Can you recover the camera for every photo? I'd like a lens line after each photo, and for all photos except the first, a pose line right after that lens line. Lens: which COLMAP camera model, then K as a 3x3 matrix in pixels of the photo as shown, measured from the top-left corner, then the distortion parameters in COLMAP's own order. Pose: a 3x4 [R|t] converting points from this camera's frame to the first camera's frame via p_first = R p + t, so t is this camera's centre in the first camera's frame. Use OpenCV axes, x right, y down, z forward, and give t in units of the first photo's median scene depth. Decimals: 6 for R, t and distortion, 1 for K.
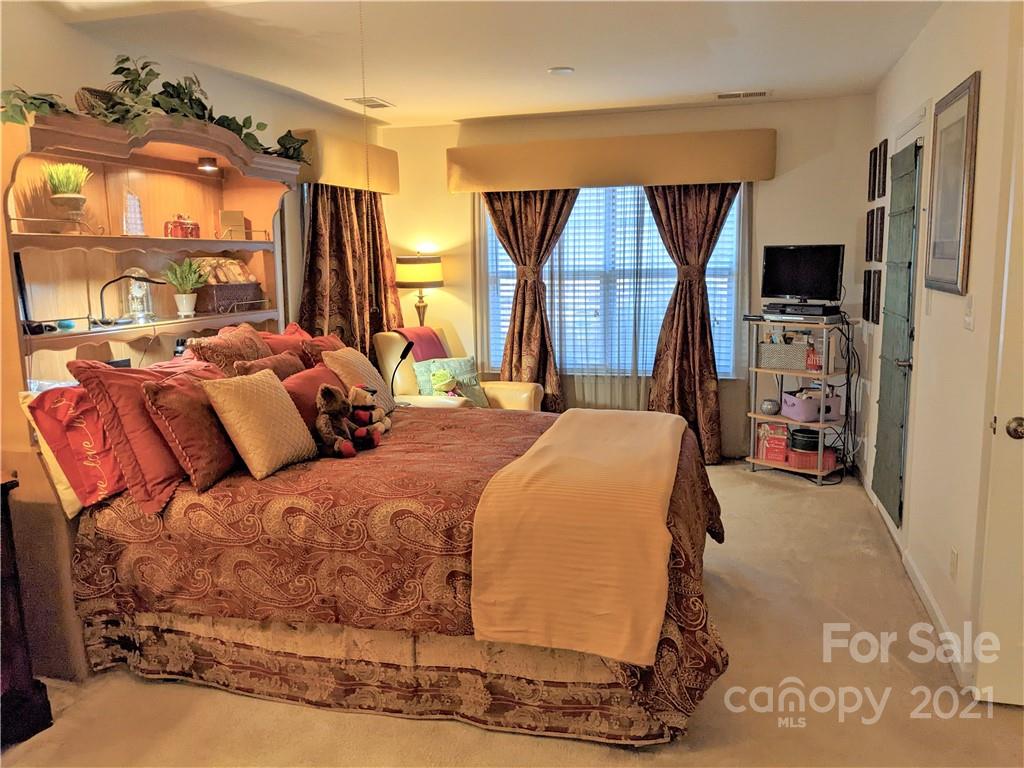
lens RADIAL K [[810.0, 0, 517.7], [0, 810.0, 384.5], [0, 0, 1]] dist [0.038296, -0.067057]
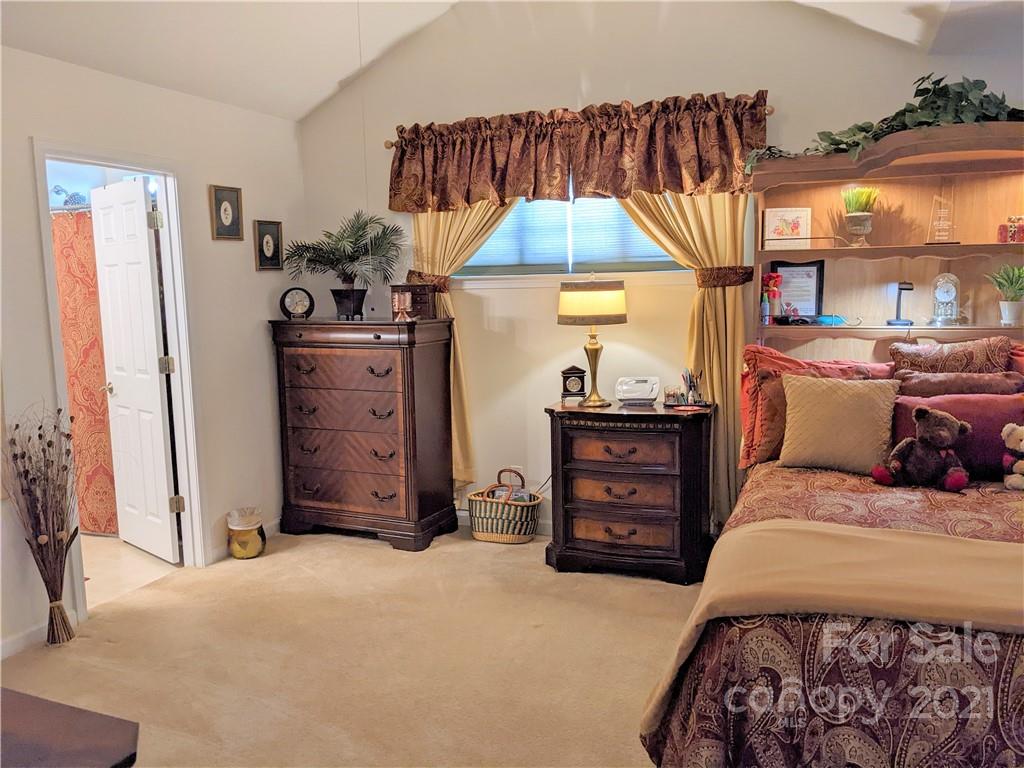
lens RADIAL K [[810.0, 0, 517.7], [0, 810.0, 384.5], [0, 0, 1]] dist [0.038296, -0.067057]
pose [[-0.144876, 0.141485, -0.979282, 0.673155], [-0.110307, 0.981244, 0.158087, -0.111747], [0.983282, 0.130925, -0.126552, 0.633943]]
